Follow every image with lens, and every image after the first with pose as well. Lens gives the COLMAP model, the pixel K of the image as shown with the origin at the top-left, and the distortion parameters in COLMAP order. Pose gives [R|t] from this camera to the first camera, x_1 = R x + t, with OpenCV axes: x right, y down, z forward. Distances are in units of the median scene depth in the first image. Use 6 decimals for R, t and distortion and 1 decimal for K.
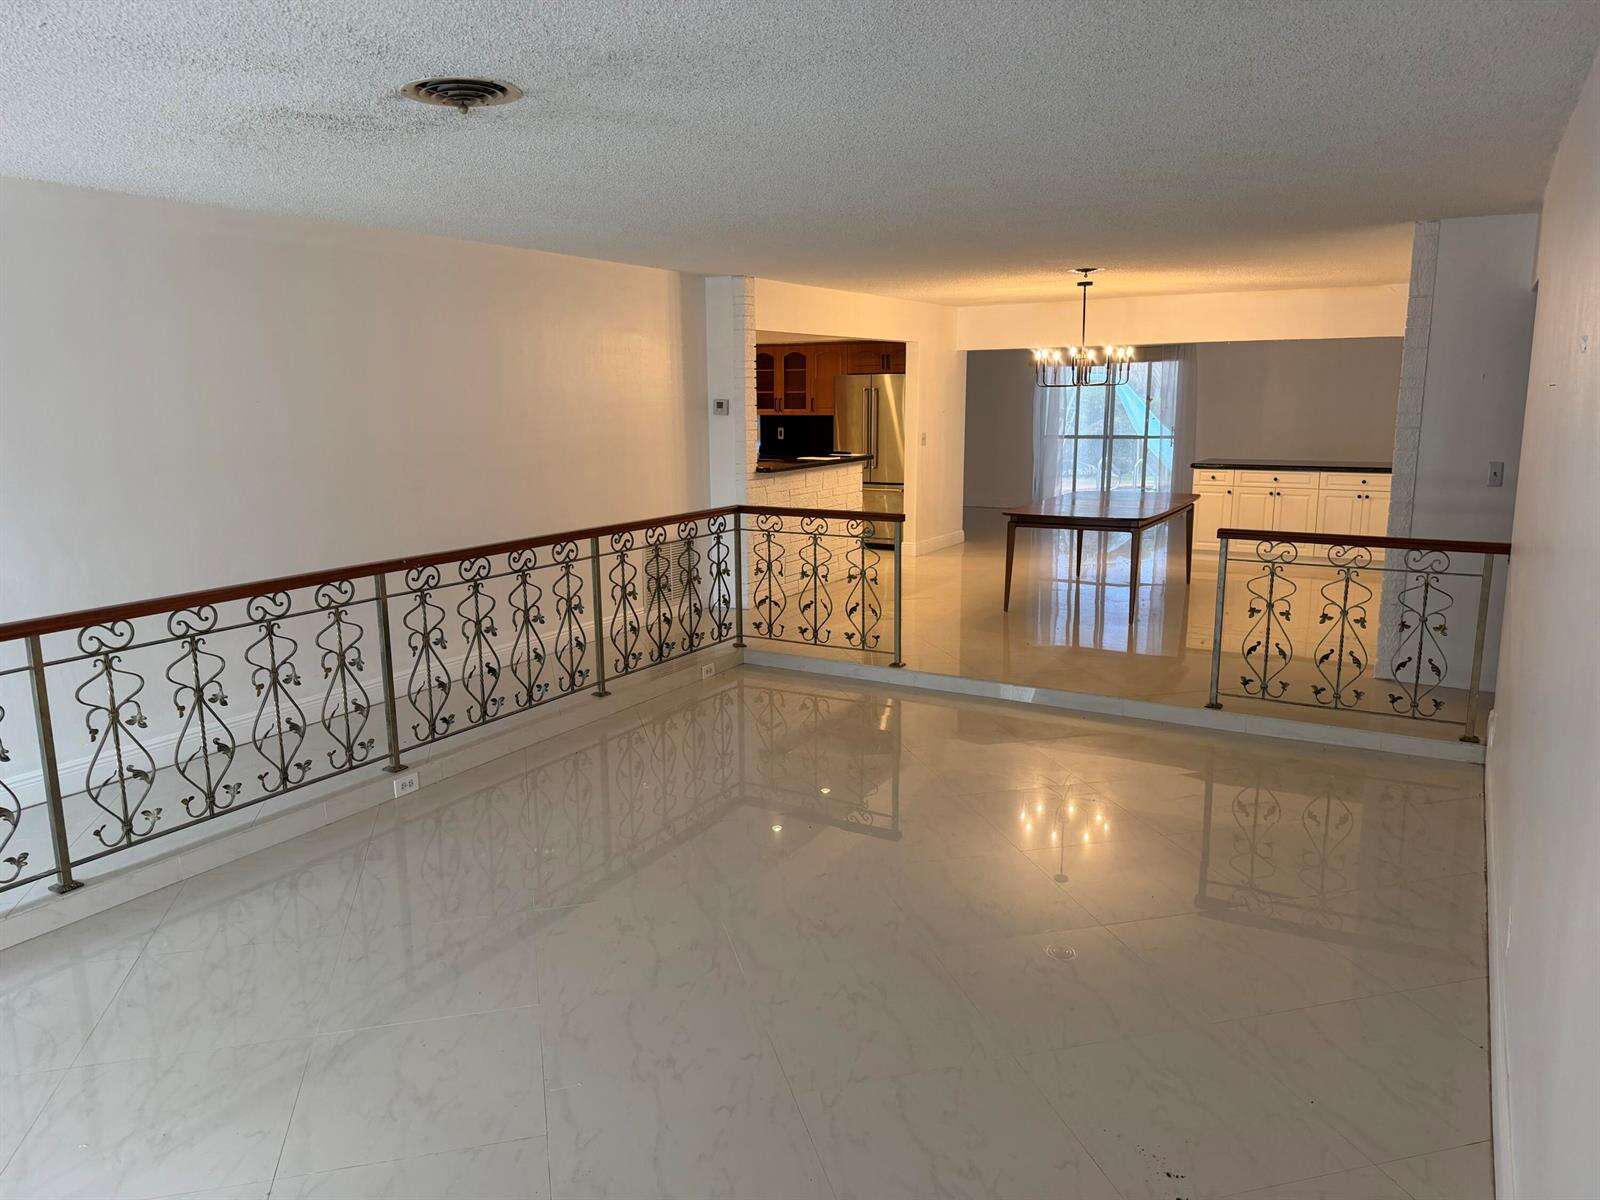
lens RADIAL K [[1125.3, 0, 767.5], [0, 1125.3, 615.5], [0, 0, 1]] dist [0.068559, -0.095632]
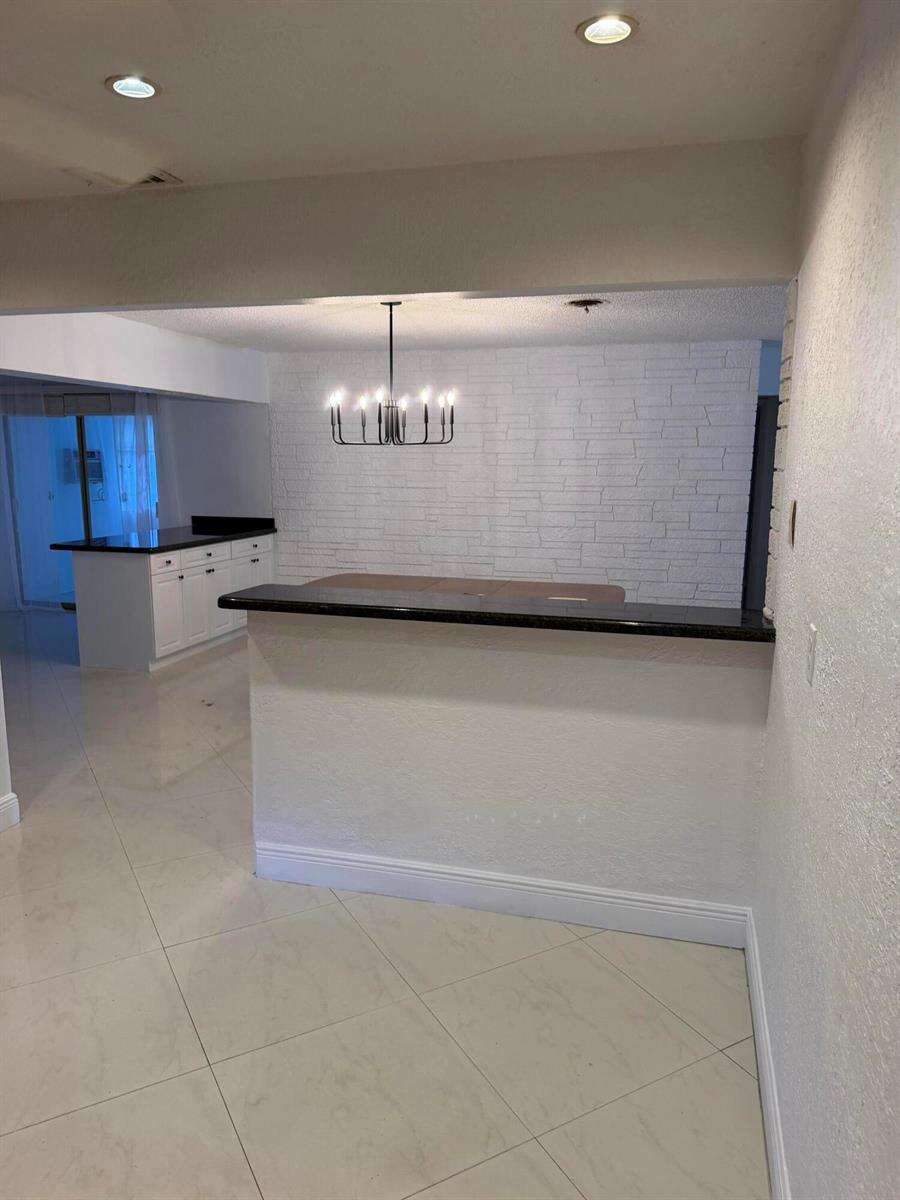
lens RADIAL K [[844.0, 0, 451.6], [0, 844.0, 609.1], [0, 0, 1]] dist [0.068559, -0.095632]
pose [[-0.290435, -0.158769, 0.943631, -0.190673], [0.183930, 0.958488, 0.217879, -0.153734], [-0.939051, 0.236842, -0.249176, 0.816999]]
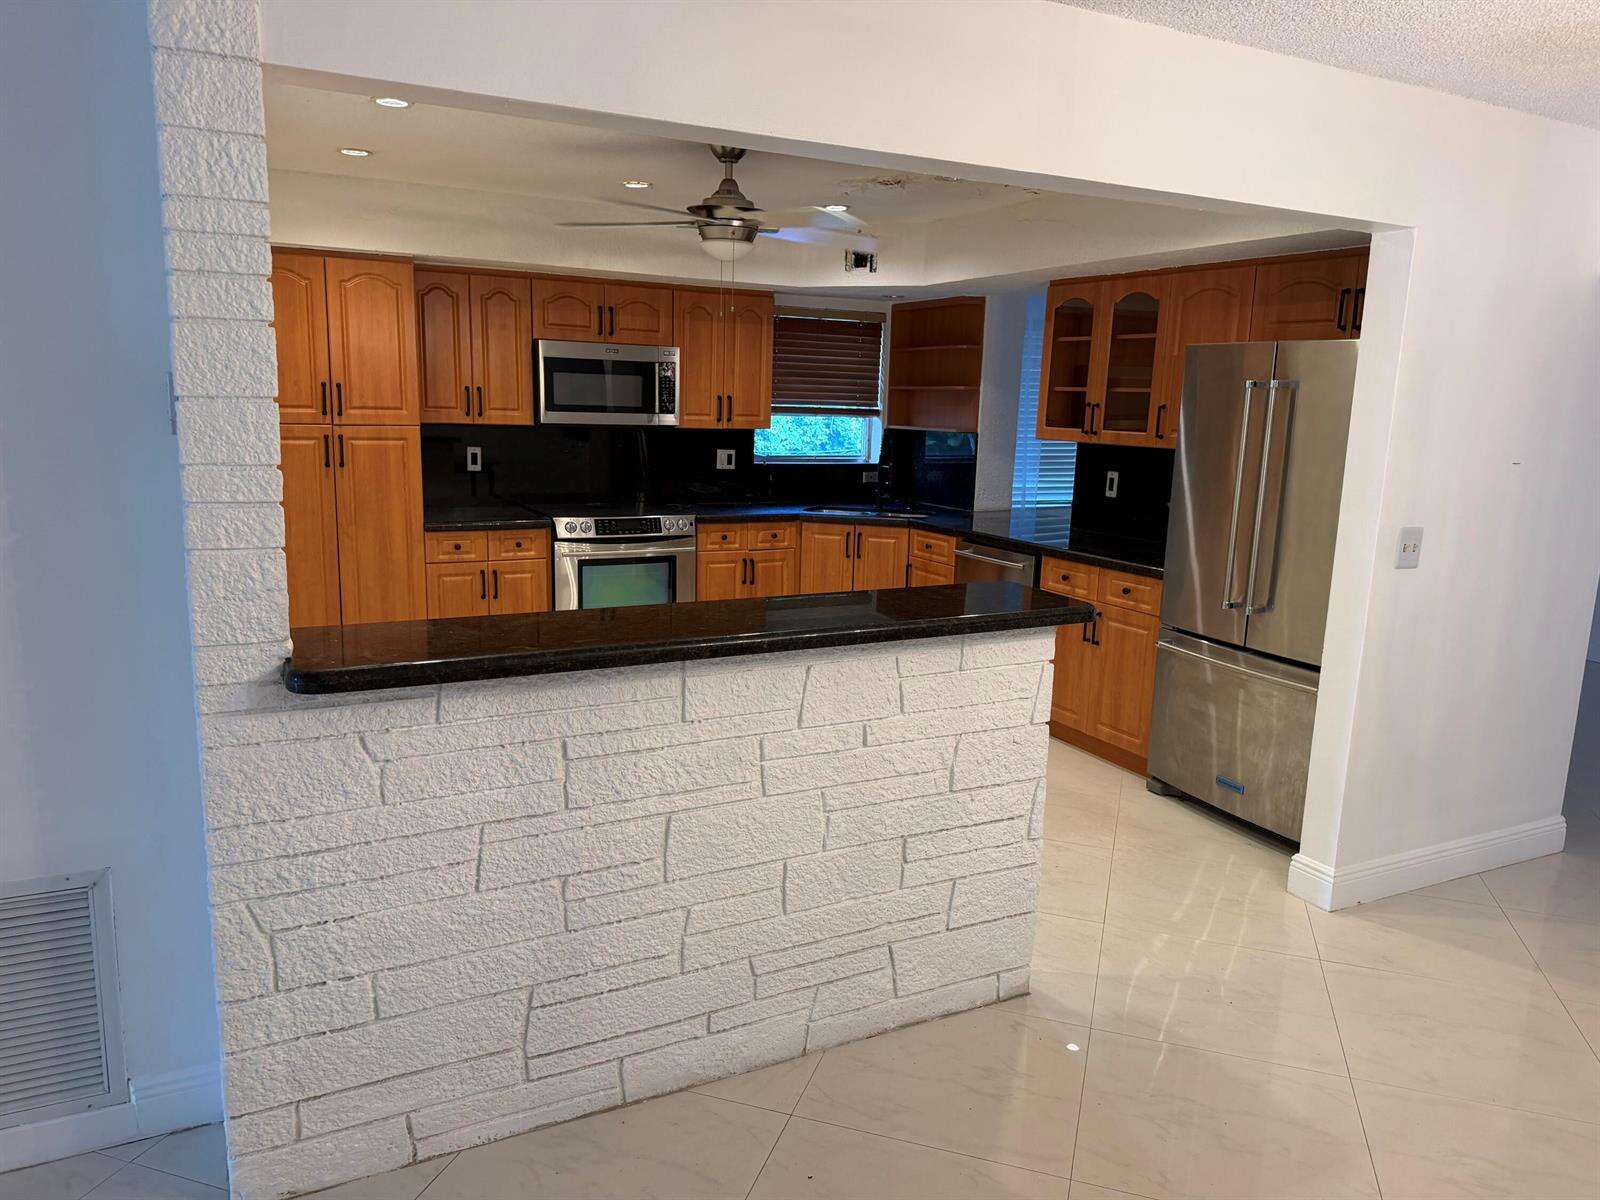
lens RADIAL K [[1125.3, 0, 799.2], [0, 1125.3, 611.2], [0, 0, 1]] dist [0.068559, -0.095632]
pose [[0.858402, 0.134326, -0.495079, 0.136239], [-0.140343, 0.989782, 0.025215, -0.110733], [0.493407, 0.047836, 0.868482, 0.580122]]
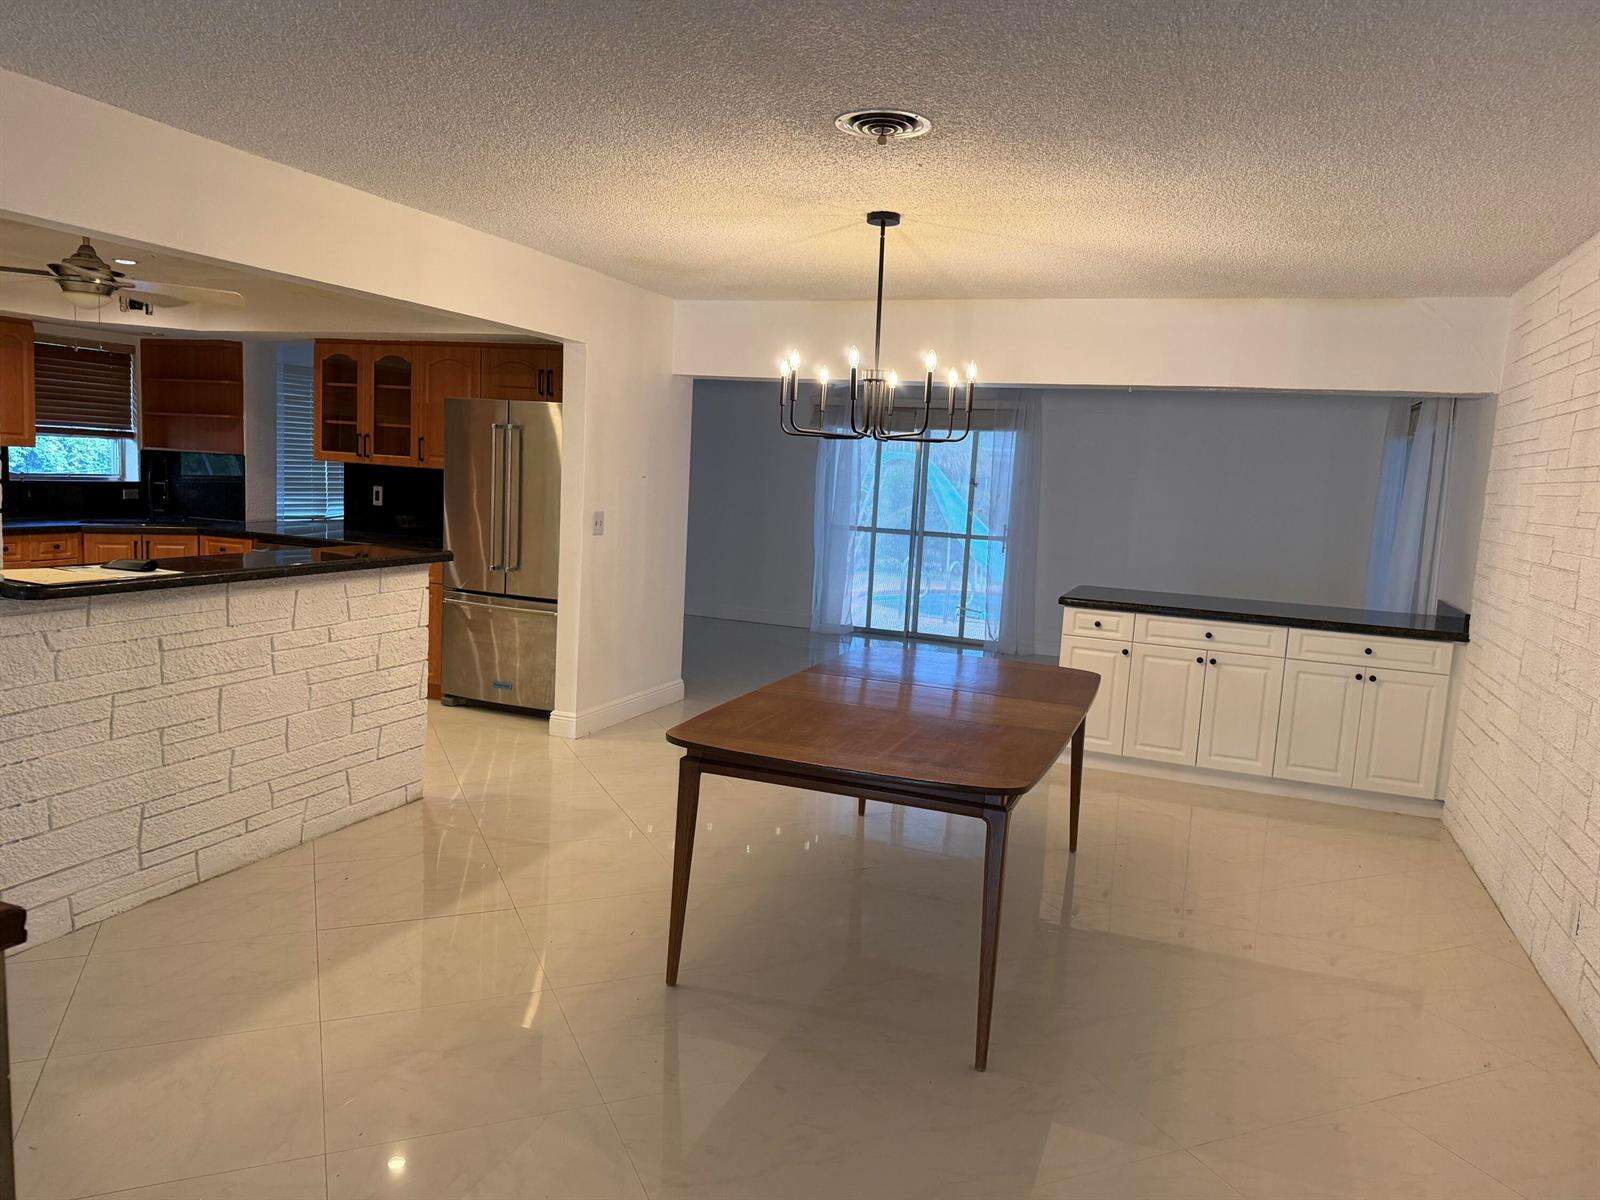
lens RADIAL K [[1125.3, 0, 805.8], [0, 1125.3, 603.7], [0, 0, 1]] dist [0.068559, -0.095632]
pose [[0.979247, 0.043817, 0.197880, 0.117706], [-0.029200, 0.996665, -0.076194, -0.071136], [-0.200558, 0.068835, 0.977261, 0.405871]]
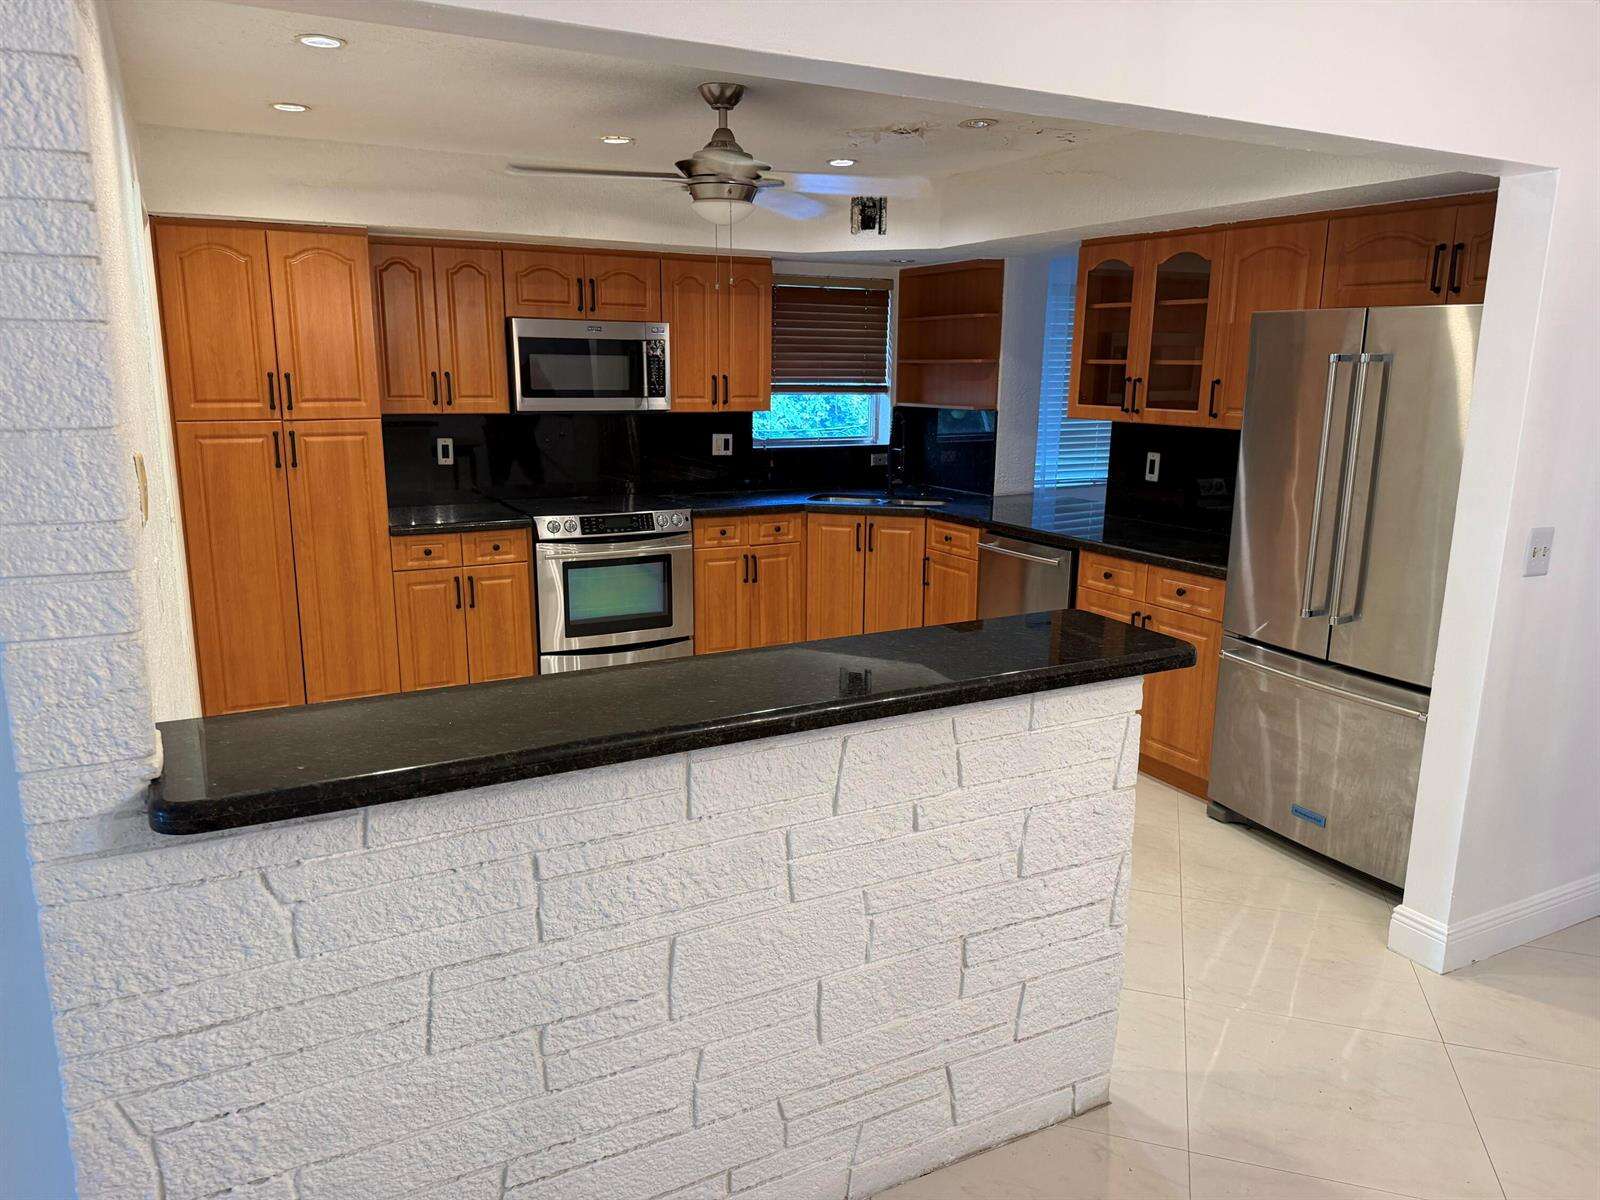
lens RADIAL K [[1125.3, 0, 796.4], [0, 1125.3, 615.2], [0, 0, 1]] dist [0.068559, -0.095632]
pose [[0.862456, 0.132154, -0.488574, 0.108584], [-0.120117, 0.991175, 0.056066, -0.121667], [0.491672, 0.010332, 0.870719, 0.614249]]
